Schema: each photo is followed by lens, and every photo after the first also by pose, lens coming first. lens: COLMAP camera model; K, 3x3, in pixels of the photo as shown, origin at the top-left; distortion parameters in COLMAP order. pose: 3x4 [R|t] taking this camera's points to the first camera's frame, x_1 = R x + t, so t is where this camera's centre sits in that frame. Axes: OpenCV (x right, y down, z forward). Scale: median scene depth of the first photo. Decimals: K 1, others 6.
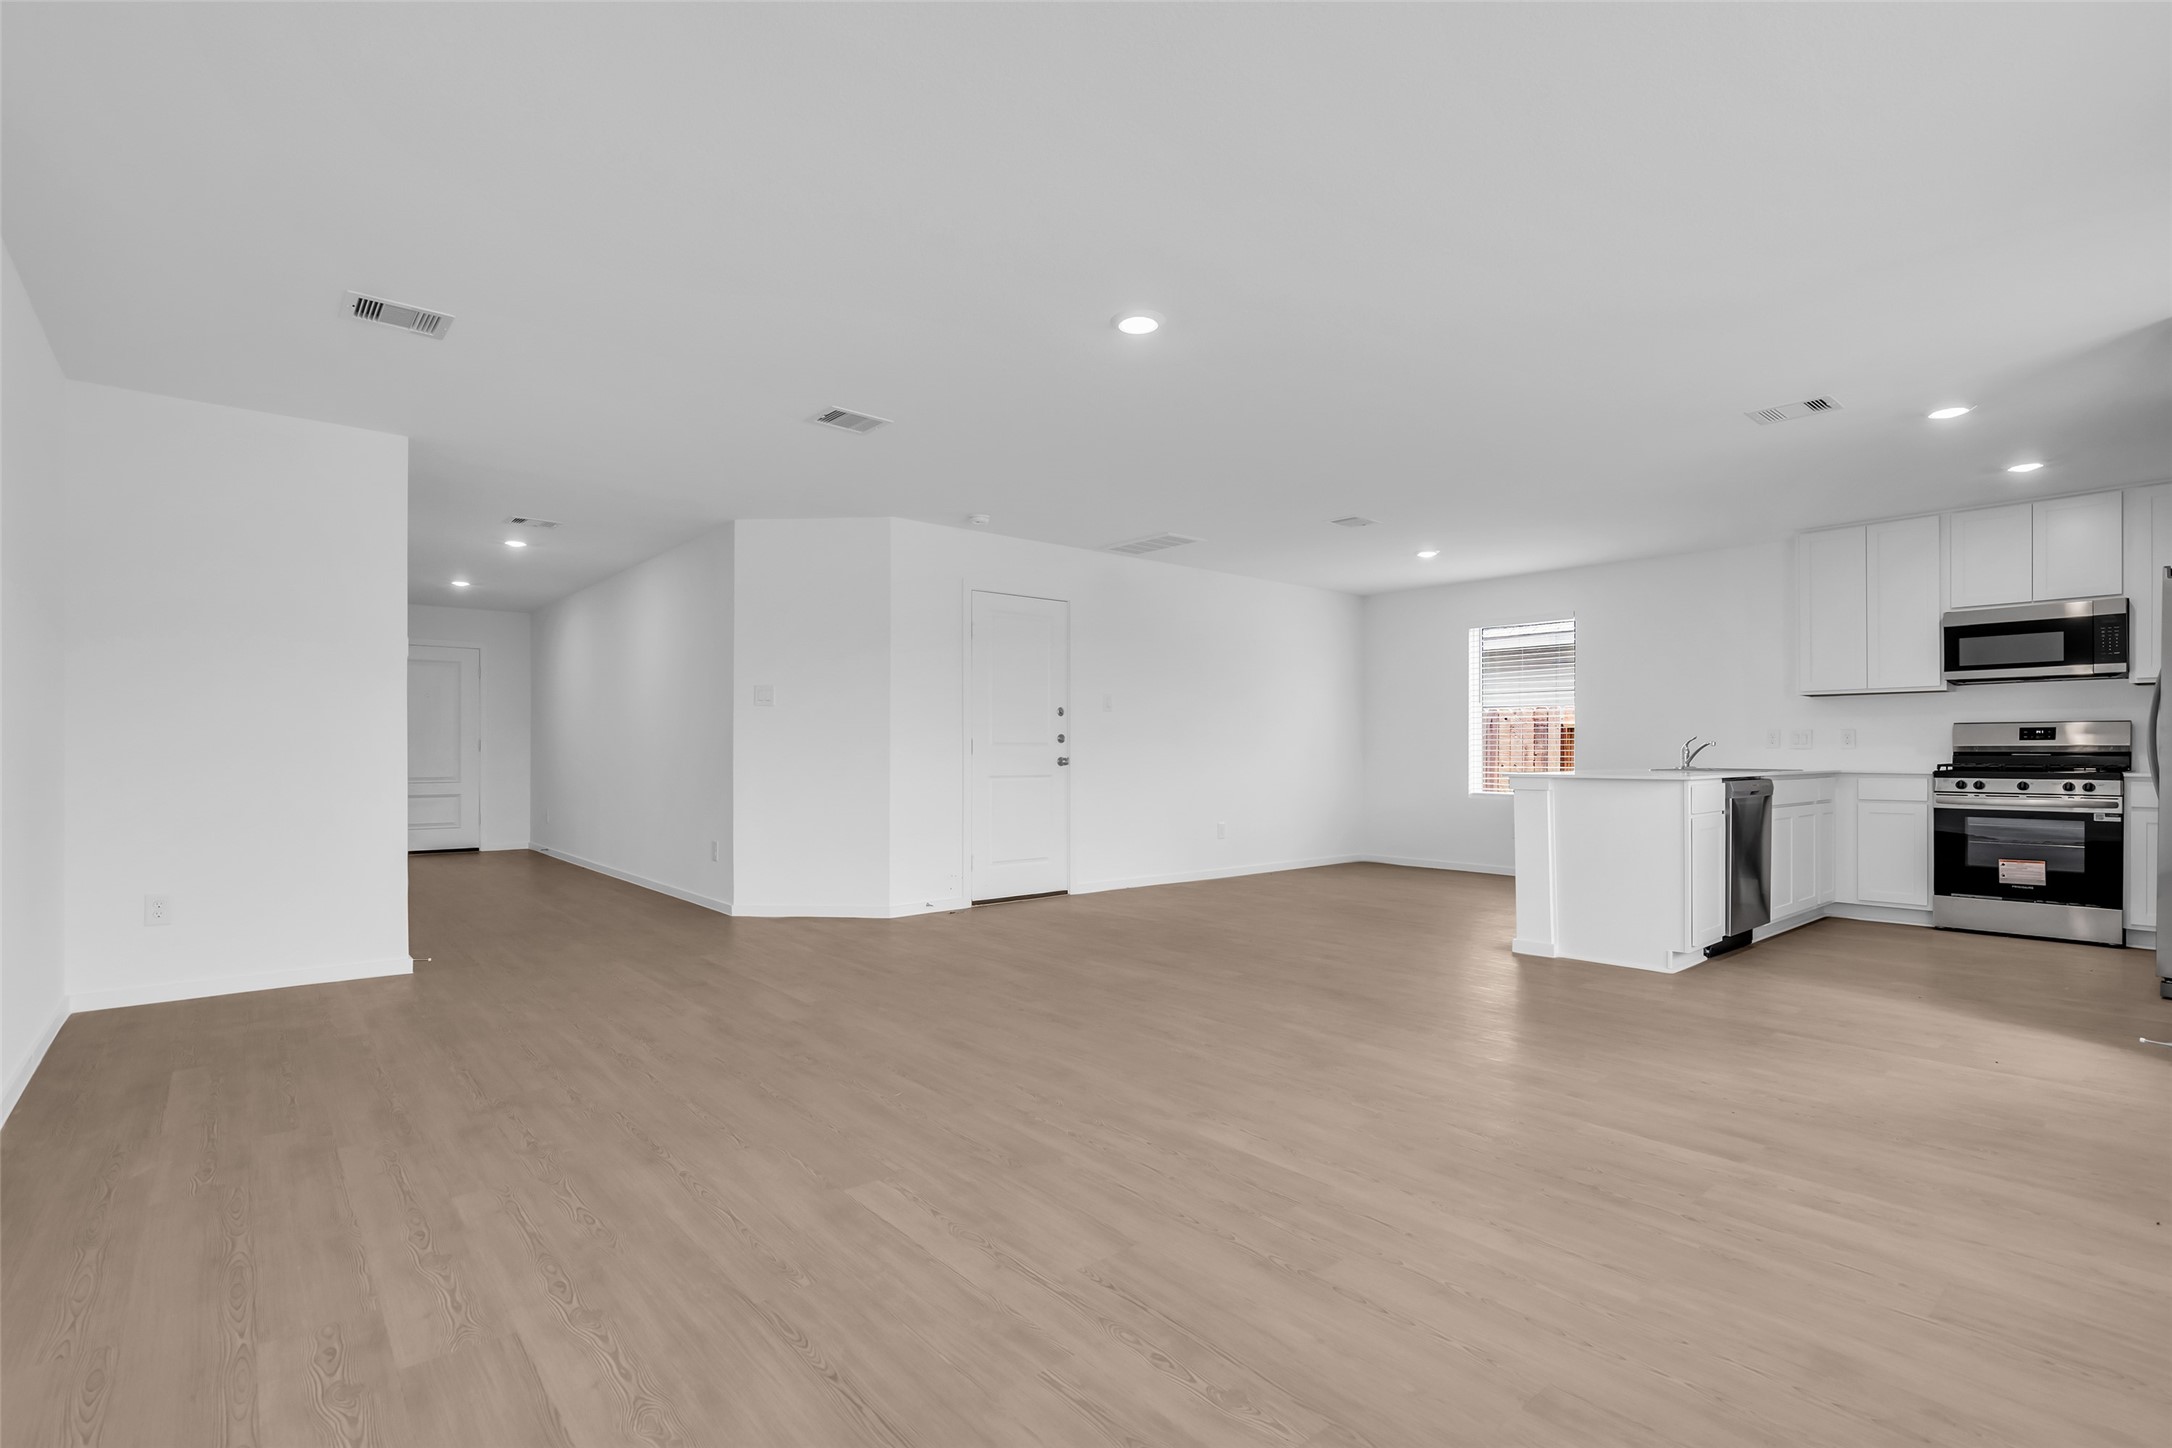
lens RADIAL K [[1006.6, 0, 1084.6], [0, 1006.6, 747.8], [0, 0, 1]] dist [-0.013938, 0.005315]
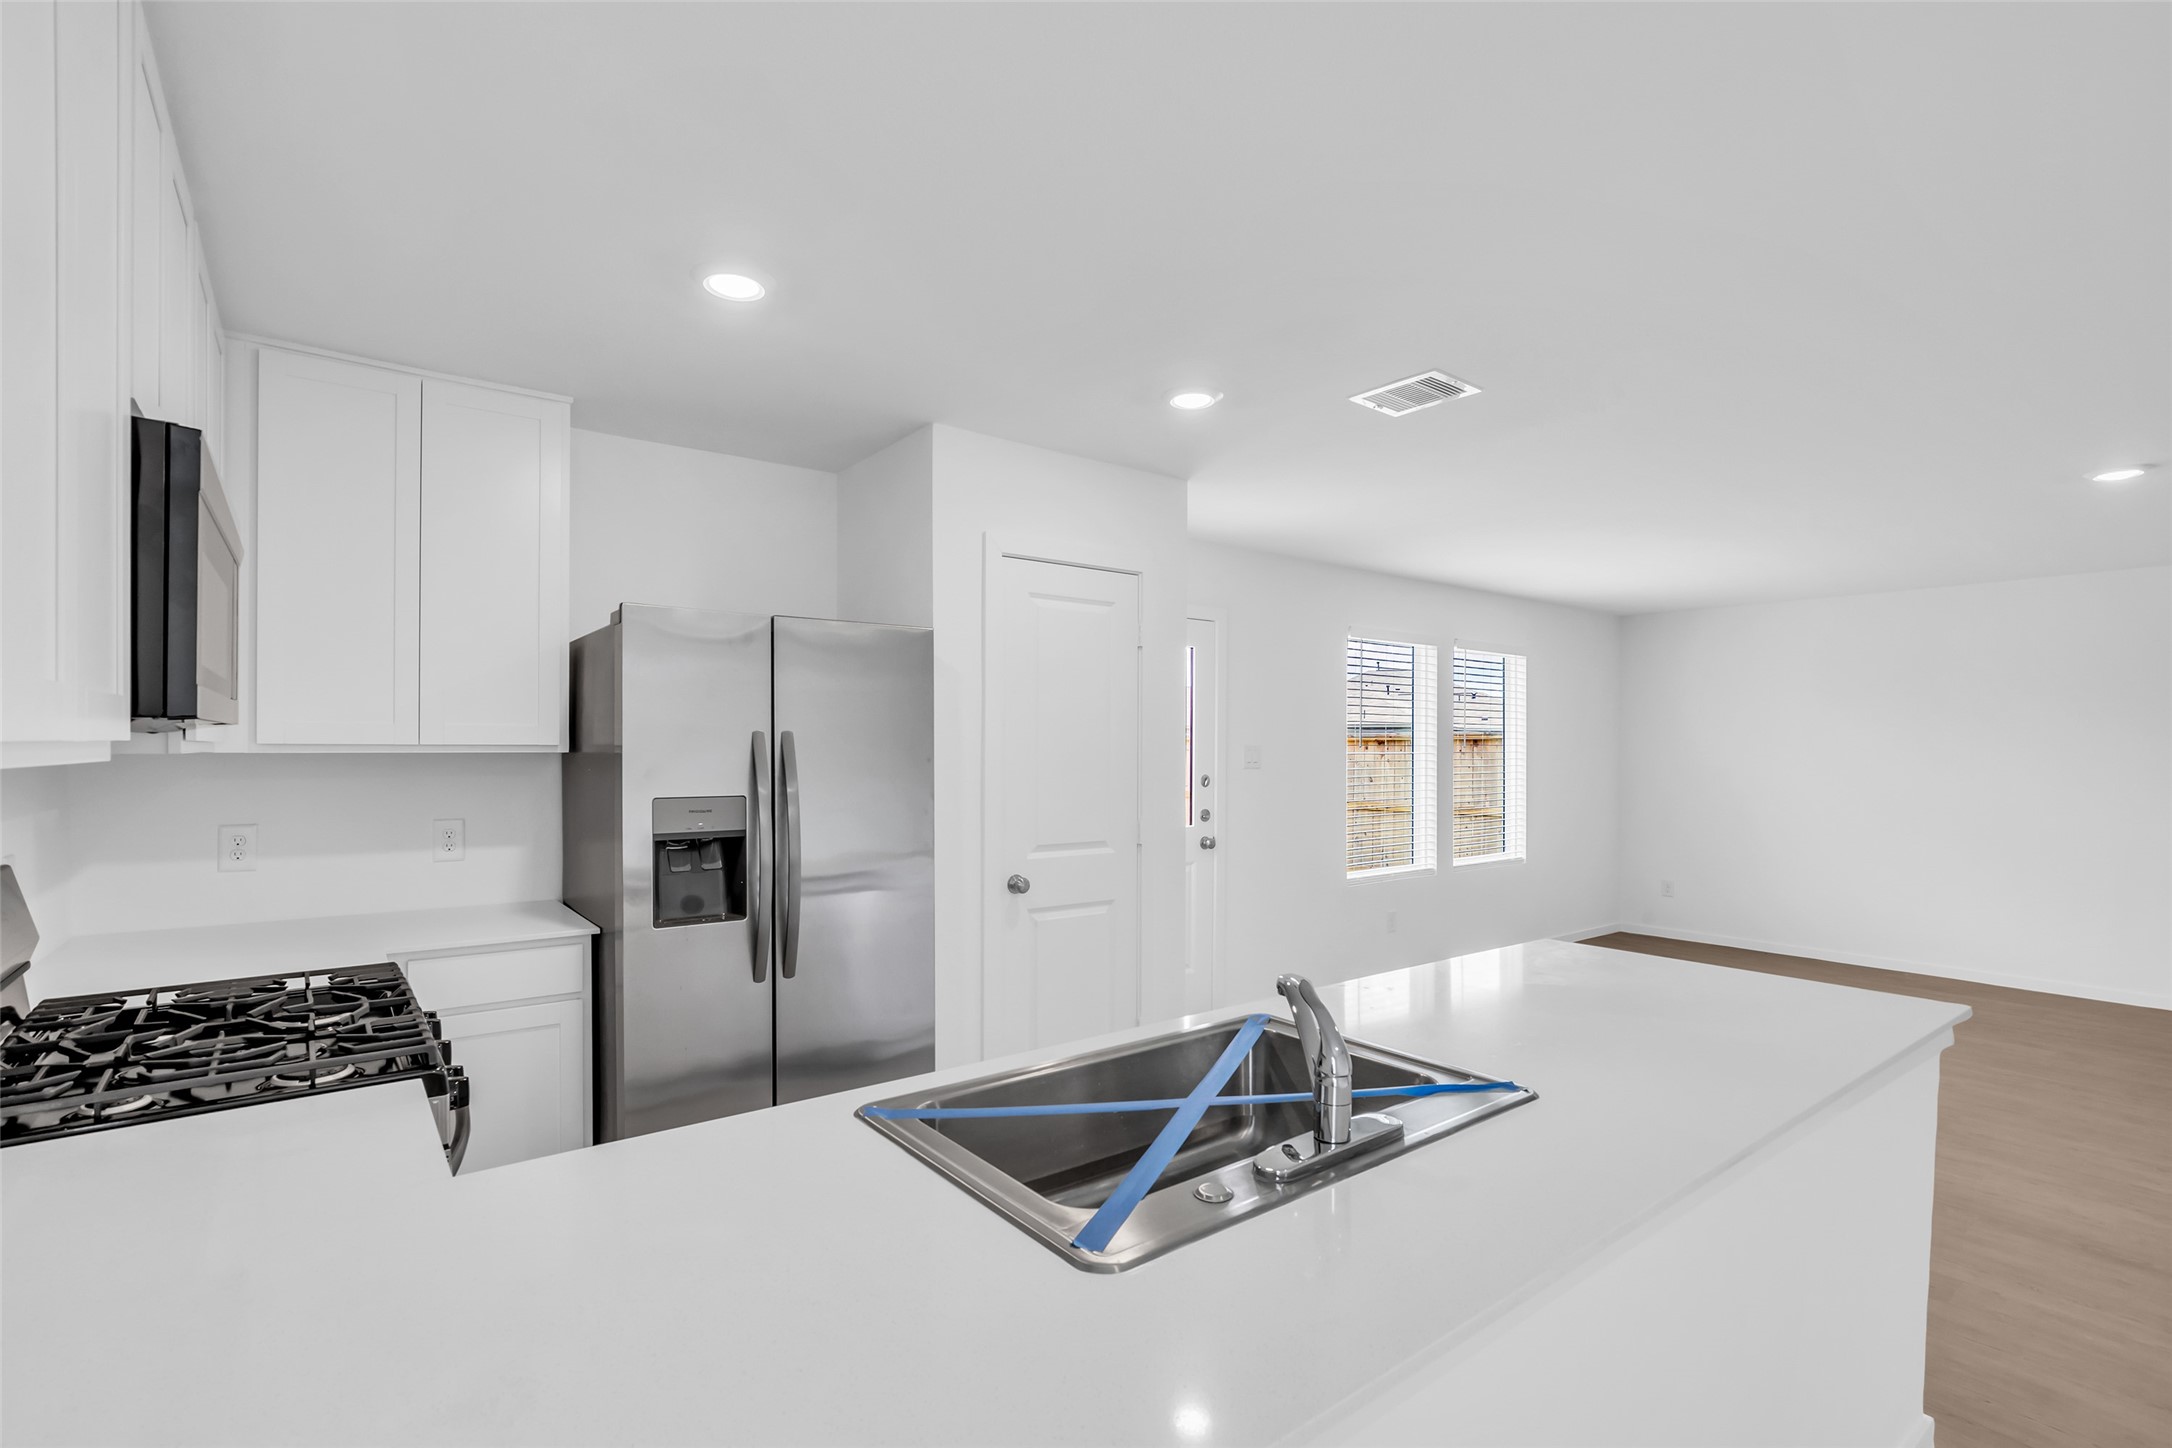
lens RADIAL K [[1006.6, 0, 1084.5], [0, 1006.6, 753.3], [0, 0, 1]] dist [-0.013938, 0.005315]
pose [[-0.998863, -0.007678, 0.047044, 0.674366], [-0.007405, 0.999955, 0.005975, -0.066188], [-0.047087, 0.005619, -0.998875, 1.276353]]
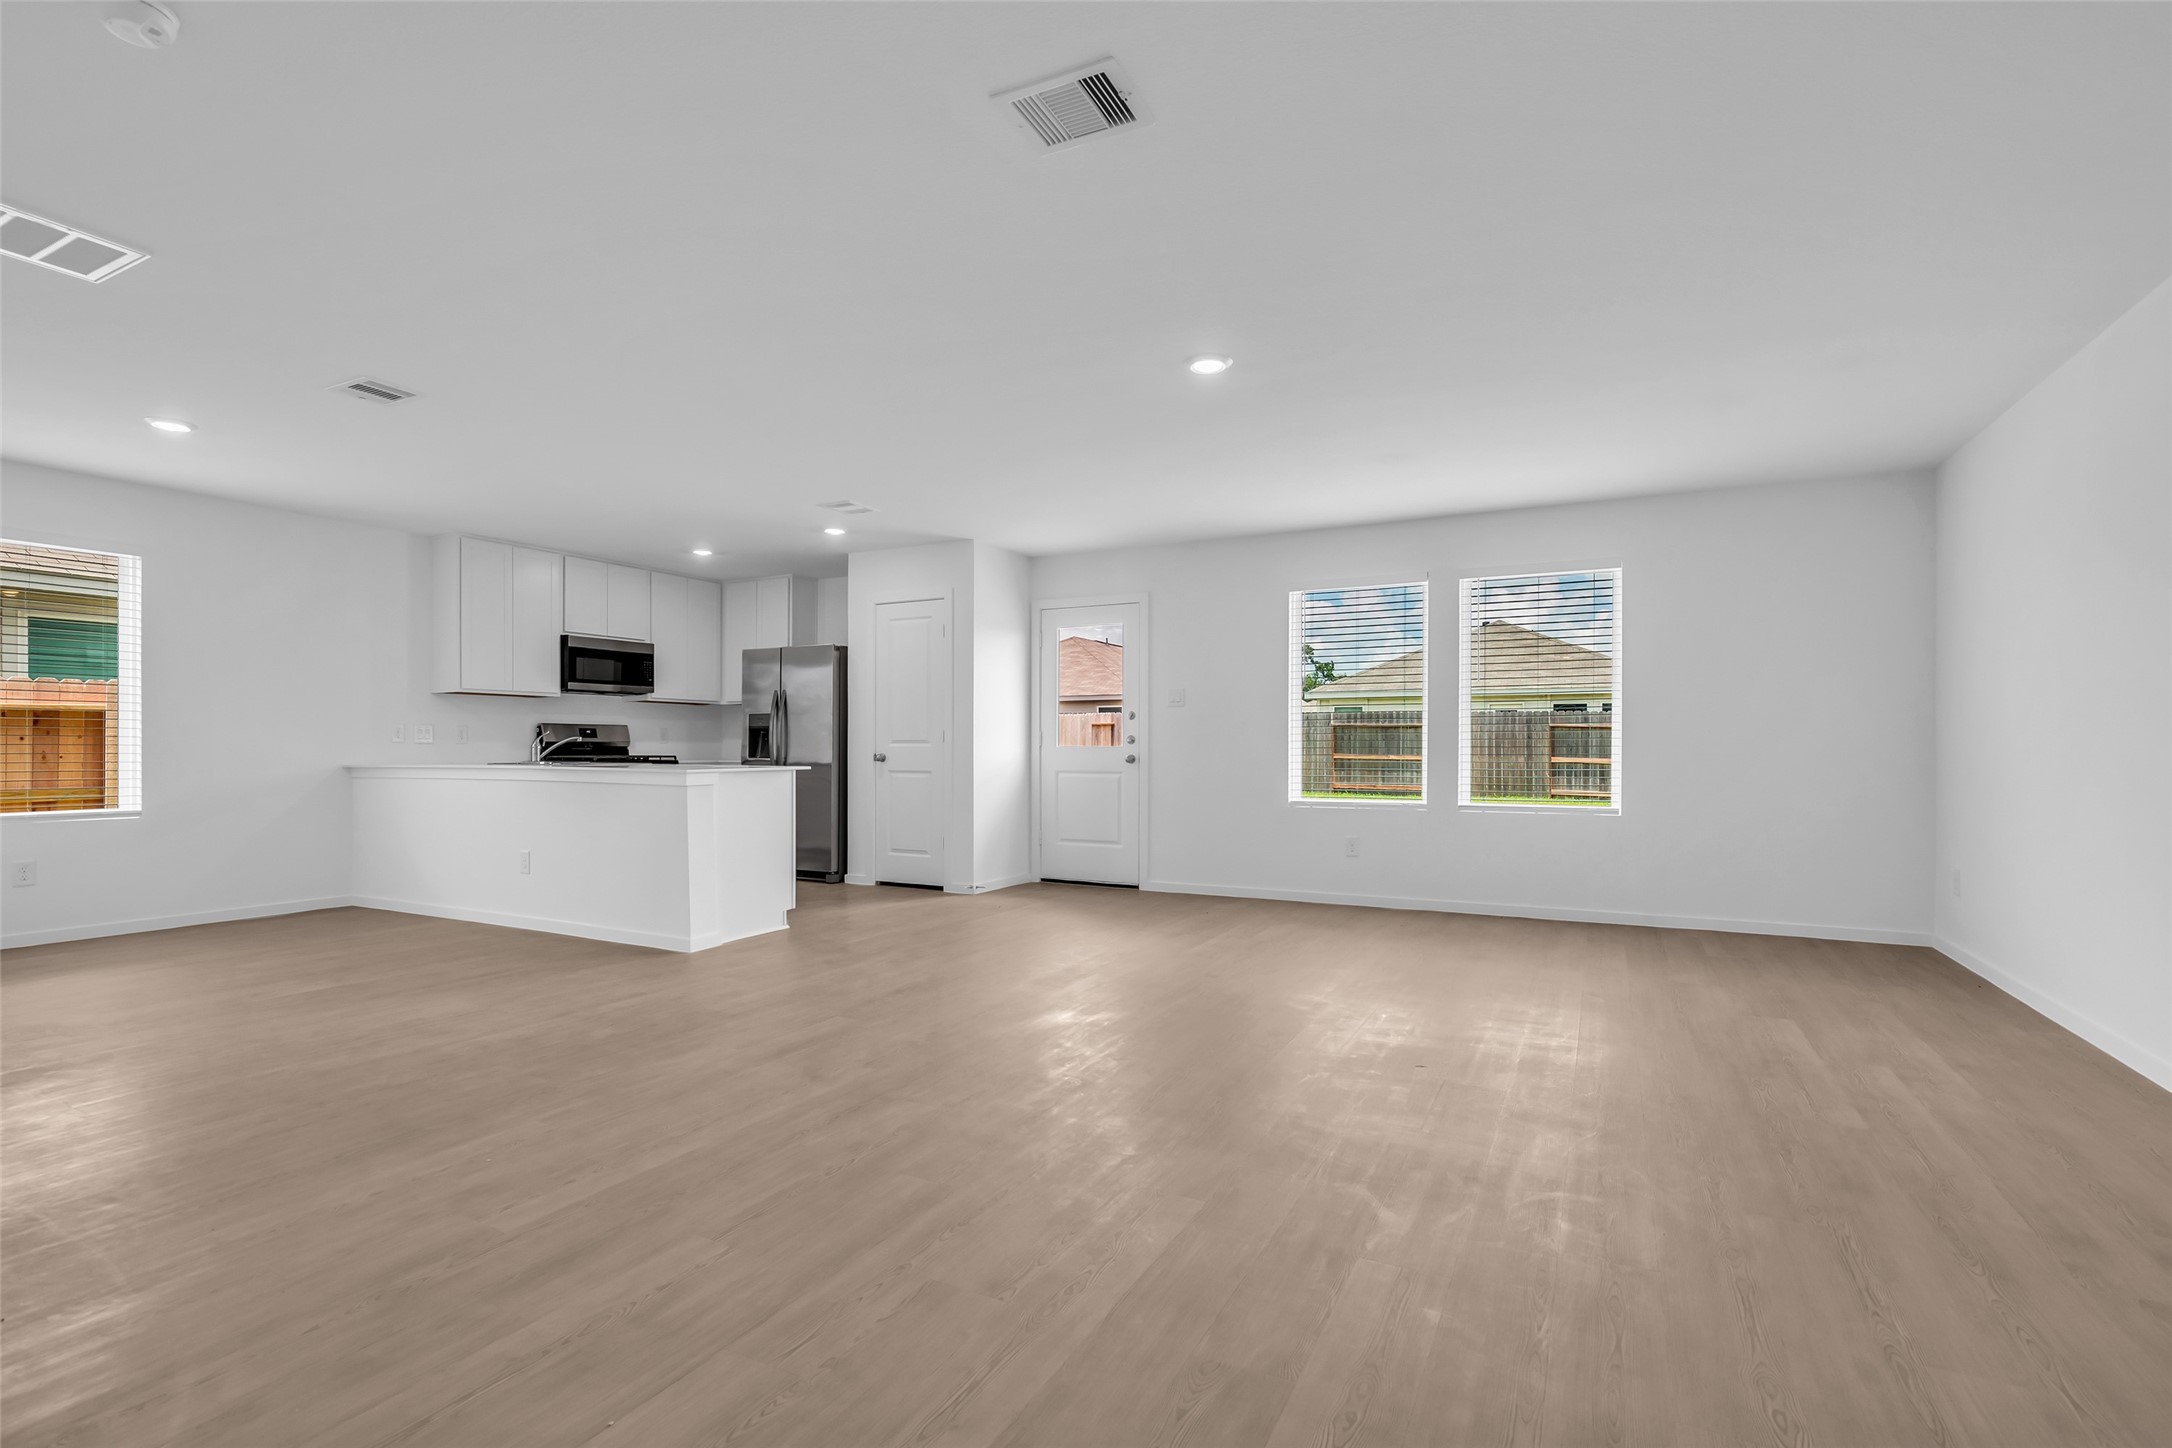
lens RADIAL K [[1006.6, 0, 1074.9], [0, 1006.6, 738.0], [0, 0, 1]] dist [-0.013938, 0.005315]
pose [[-0.370760, 0.008822, 0.928687, -0.549954], [-0.002151, 0.999944, -0.010357, 0.004991], [-0.928726, -0.005838, -0.370721, 0.916914]]
